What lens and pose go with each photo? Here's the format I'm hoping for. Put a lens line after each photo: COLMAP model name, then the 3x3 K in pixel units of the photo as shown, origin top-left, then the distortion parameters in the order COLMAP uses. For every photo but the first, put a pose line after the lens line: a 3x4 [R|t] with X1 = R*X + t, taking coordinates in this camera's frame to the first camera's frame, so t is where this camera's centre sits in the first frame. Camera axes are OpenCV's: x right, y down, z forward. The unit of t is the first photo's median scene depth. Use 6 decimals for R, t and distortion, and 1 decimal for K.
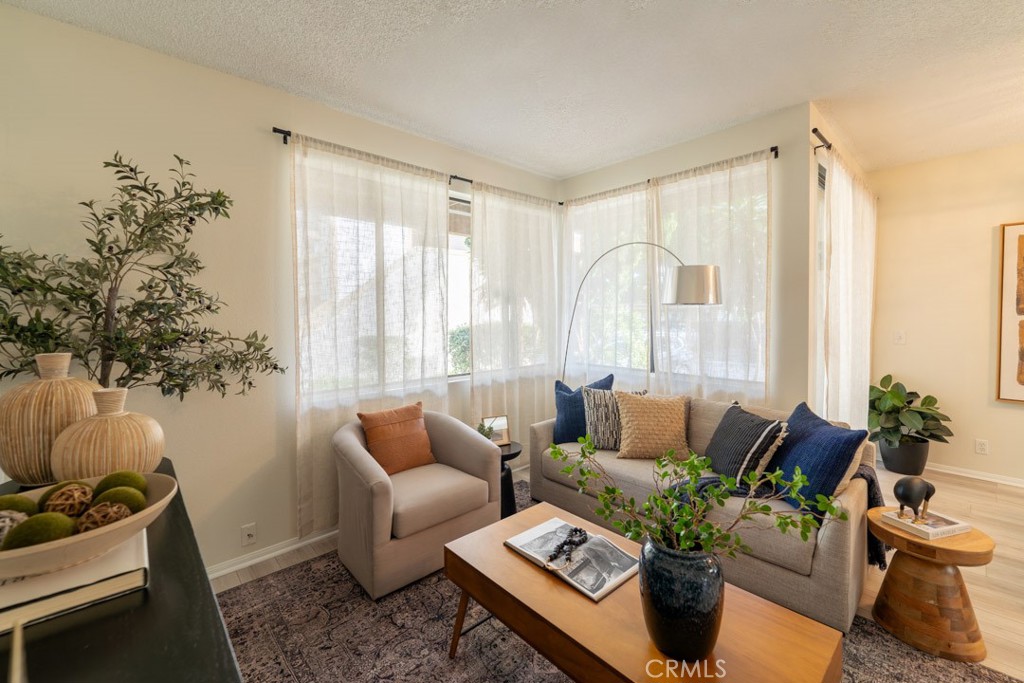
lens RADIAL K [[423.4, 0, 504.3], [0, 423.4, 324.6], [0, 0, 1]] dist [-0.002538, -0.000687]
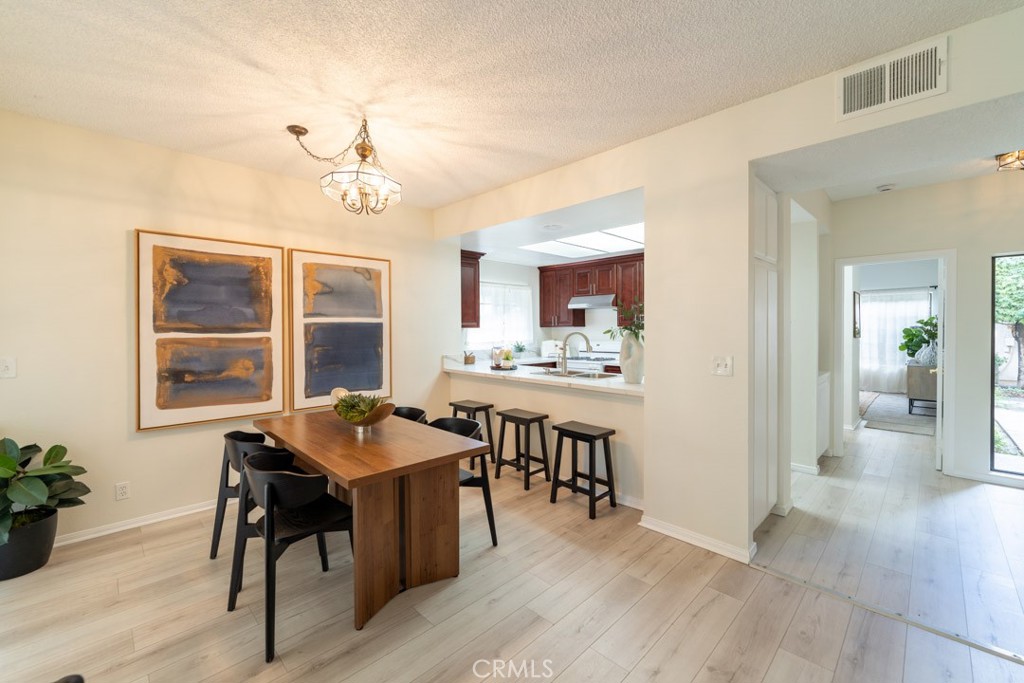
lens RADIAL K [[422.1, 0, 509.6], [0, 422.1, 330.0], [0, 0, 1]] dist [-0.001819, -0.000153]
pose [[-0.048910, 0.000958, 0.998803, 0.324725], [0.029583, 0.999562, 0.000490, -0.007939], [-0.998365, 0.029571, -0.048917, 0.329862]]
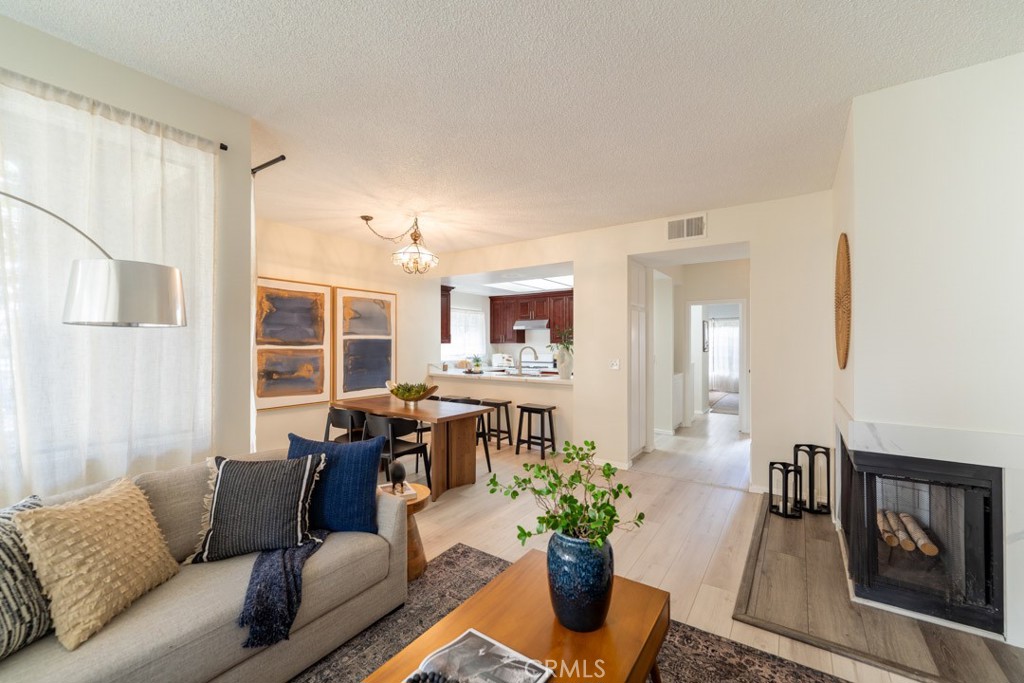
lens RADIAL K [[416.5, 0, 513.6], [0, 416.5, 340.3], [0, 0, 1]] dist [-0.001818, -0.000249]
pose [[-0.242903, 0.015167, 0.969932, -0.289086], [0.024609, 0.999652, -0.009469, -0.006758], [-0.969739, 0.021569, -0.243191, 0.618248]]
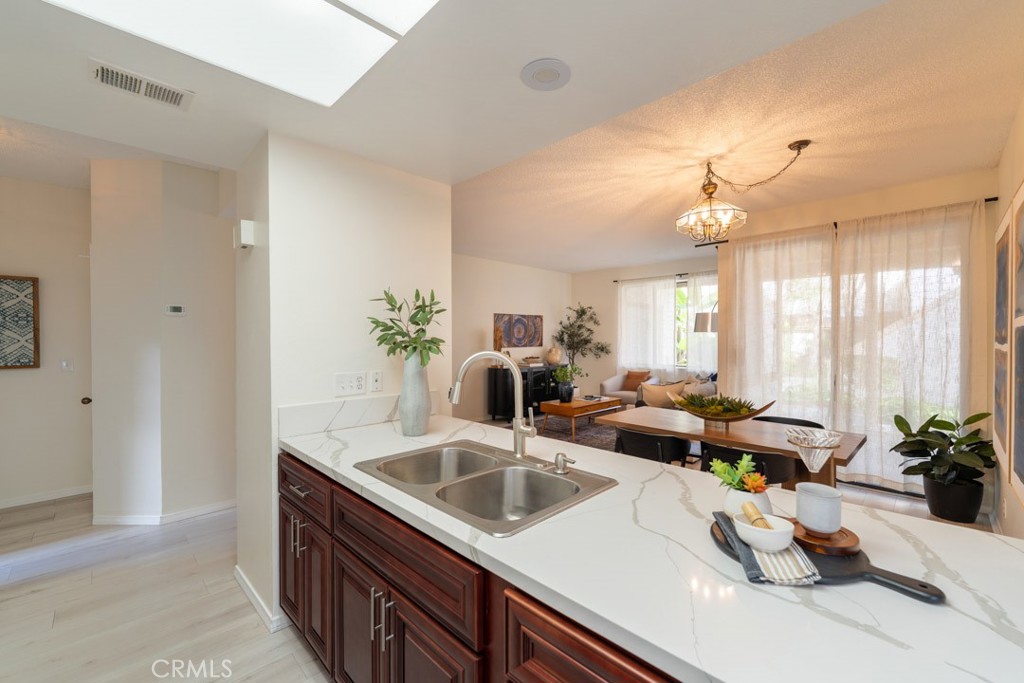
lens RADIAL K [[421.2, 0, 506.5], [0, 421.2, 339.3], [0, 0, 1]] dist [-0.000214, 0.000134]
pose [[0.039688, 0.012604, -0.999133, 2.300642], [-0.023929, 0.999646, 0.011660, -0.017727], [0.998926, 0.023445, 0.039976, 0.026335]]
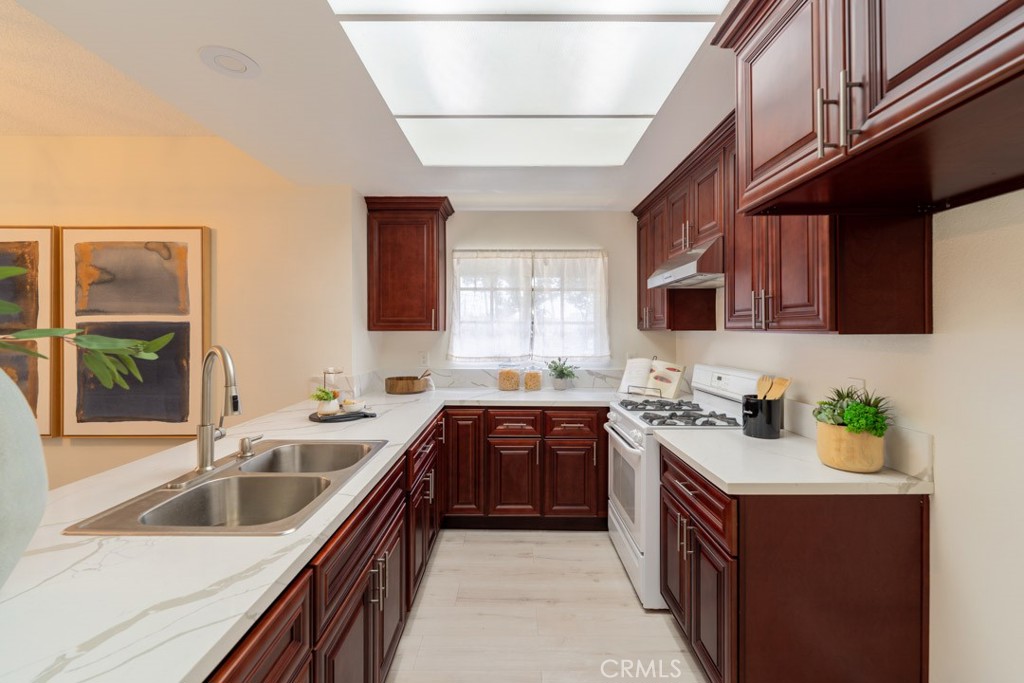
lens RADIAL K [[419.8, 0, 513.8], [0, 419.8, 331.4], [0, 0, 1]] dist [0.000333, 0.000047]
pose [[0.674830, 0.003843, 0.737963, 1.616556], [0.011330, 0.999815, -0.015567, -0.000539], [-0.737886, 0.018866, 0.674661, -0.517785]]
